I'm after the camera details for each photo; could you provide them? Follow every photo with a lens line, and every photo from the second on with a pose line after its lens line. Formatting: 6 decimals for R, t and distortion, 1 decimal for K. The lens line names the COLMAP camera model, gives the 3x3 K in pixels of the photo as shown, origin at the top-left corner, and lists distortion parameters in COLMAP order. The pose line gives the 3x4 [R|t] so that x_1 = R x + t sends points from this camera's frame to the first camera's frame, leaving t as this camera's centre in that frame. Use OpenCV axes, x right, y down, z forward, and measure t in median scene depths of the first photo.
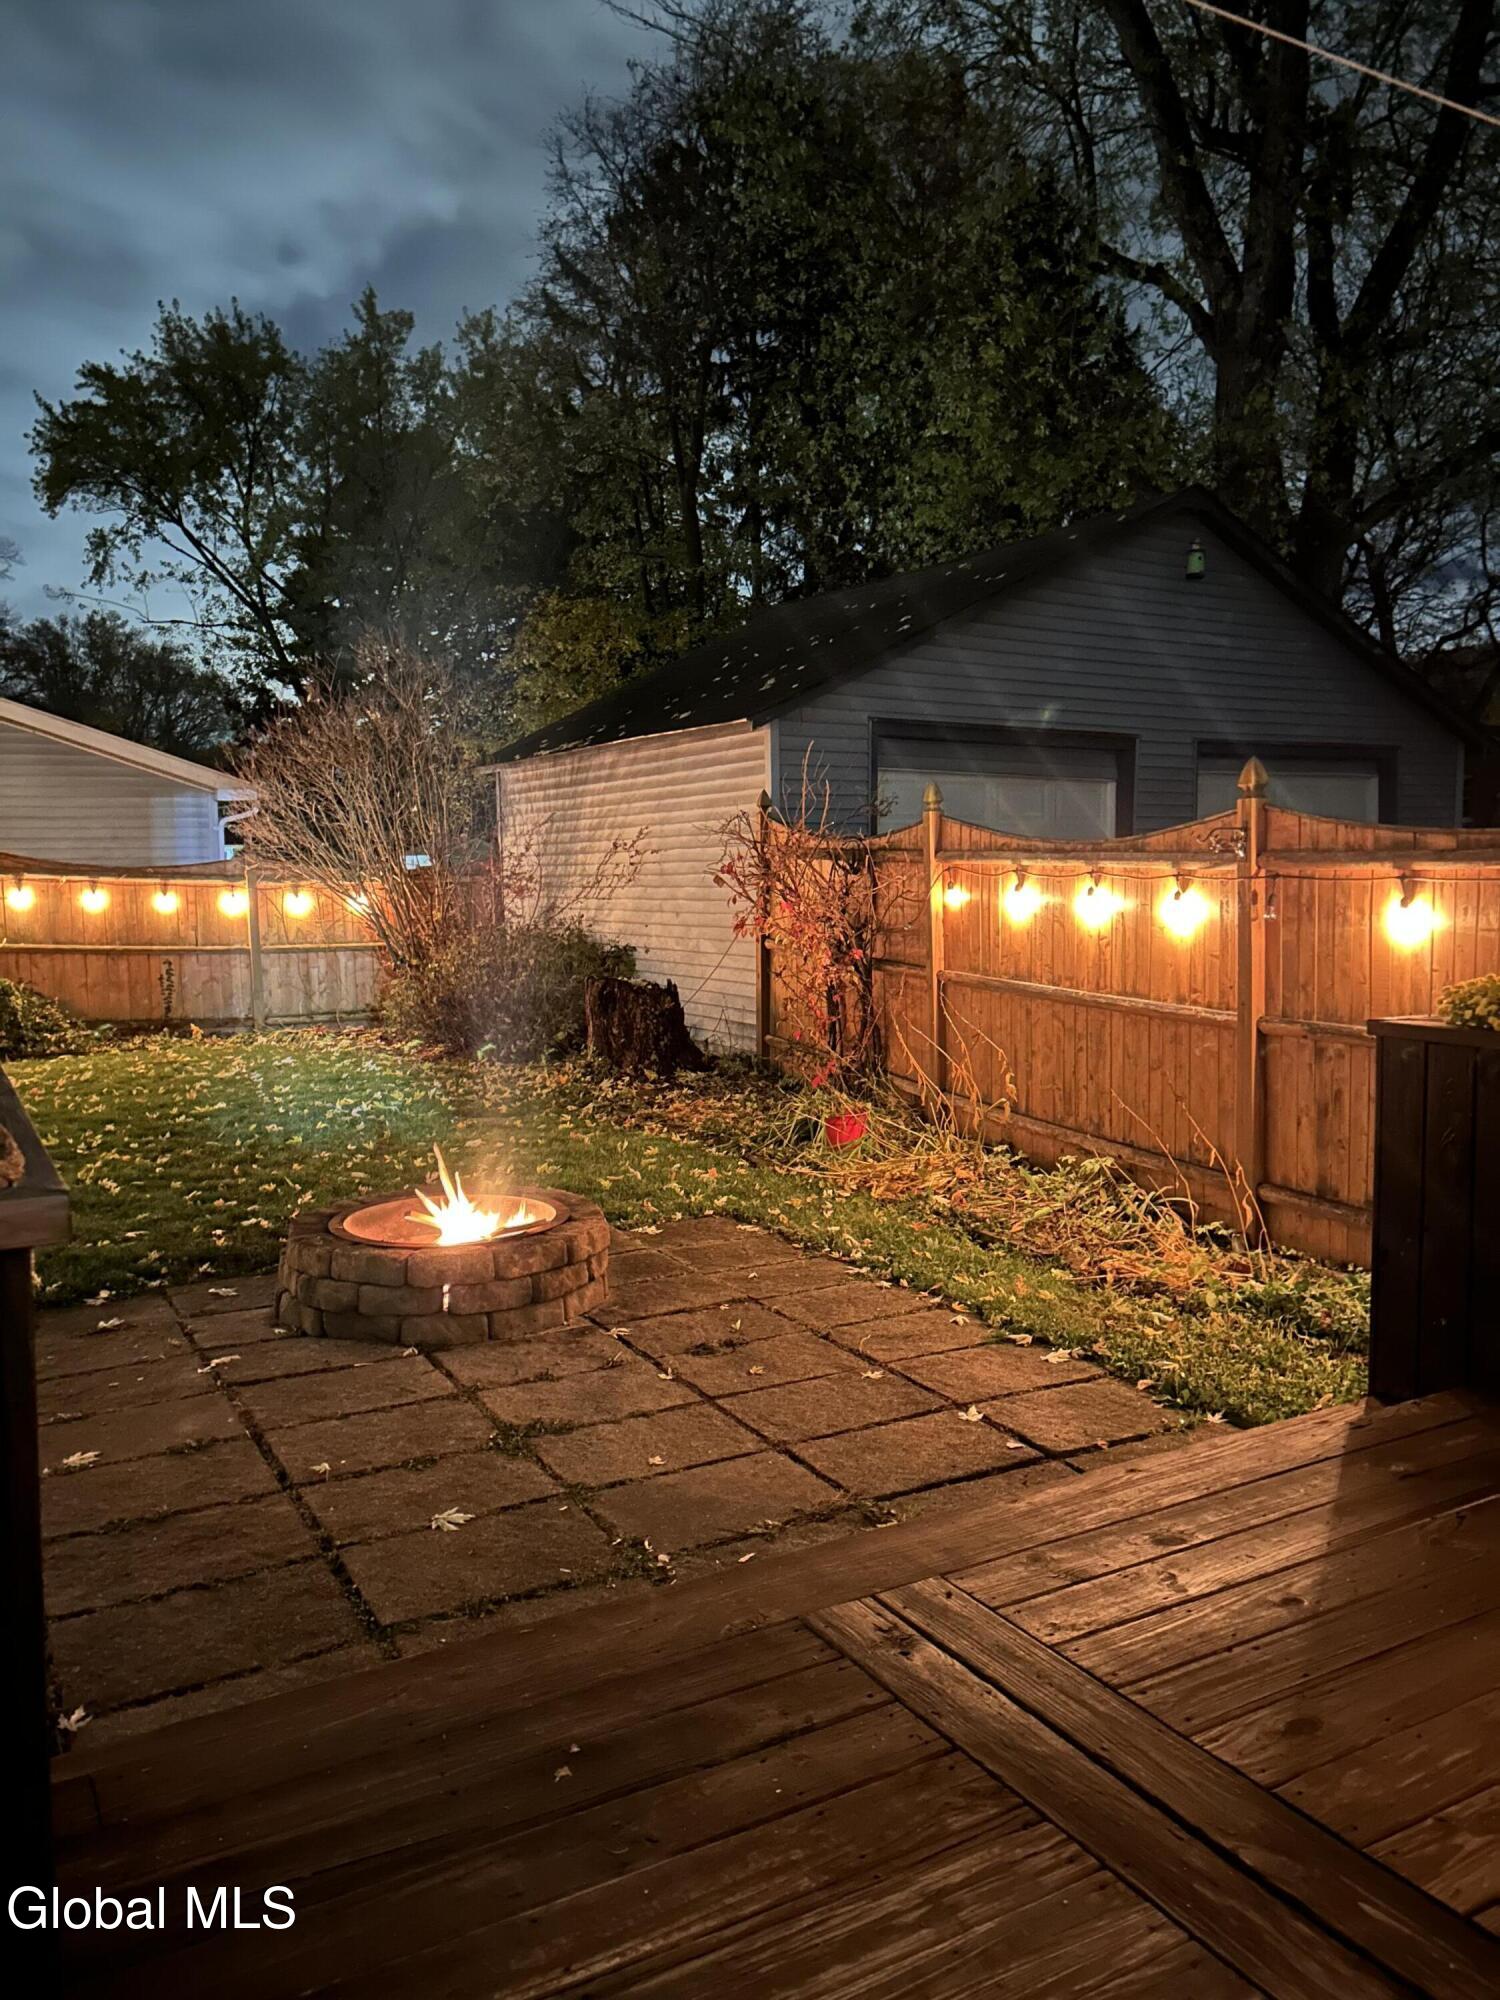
lens RADIAL K [[1507.2, 0, 707.2], [0, 1507.2, 979.0], [0, 0, 1]] dist [0.059475, -0.056255]
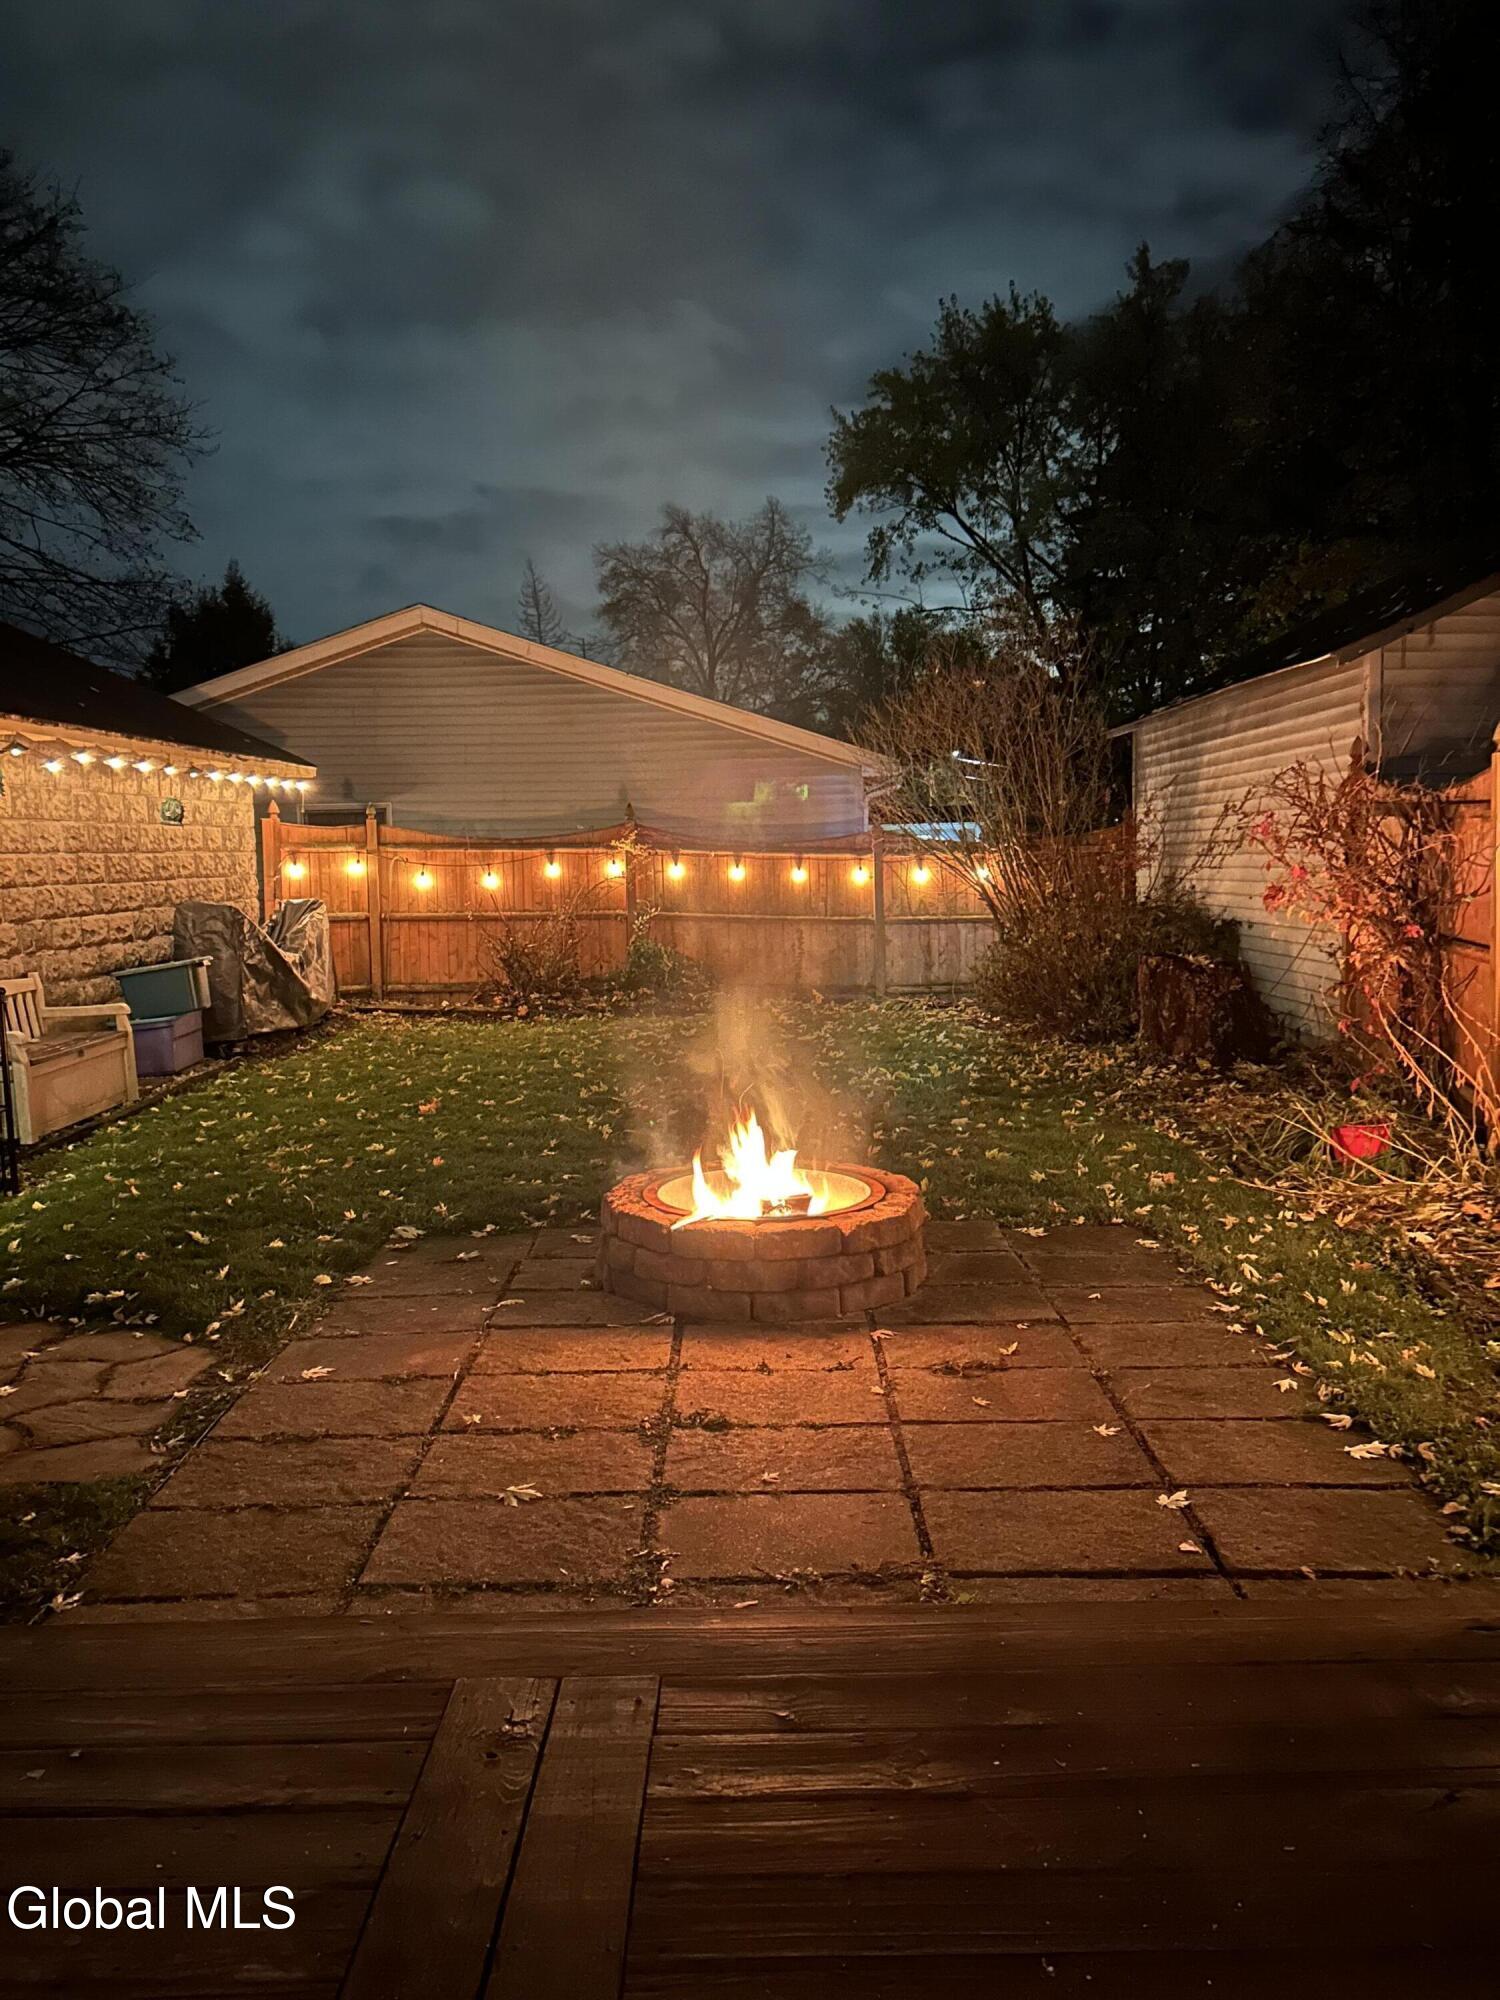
lens RADIAL K [[1507.2, 0, 730.1], [0, 1507.2, 984.1], [0, 0, 1]] dist [0.059475, -0.056255]
pose [[0.874299, 0.035707, -0.484073, 0.129506], [-0.026946, 0.999323, 0.025047, 0.001267], [0.484639, -0.008855, 0.874669, 0.071654]]
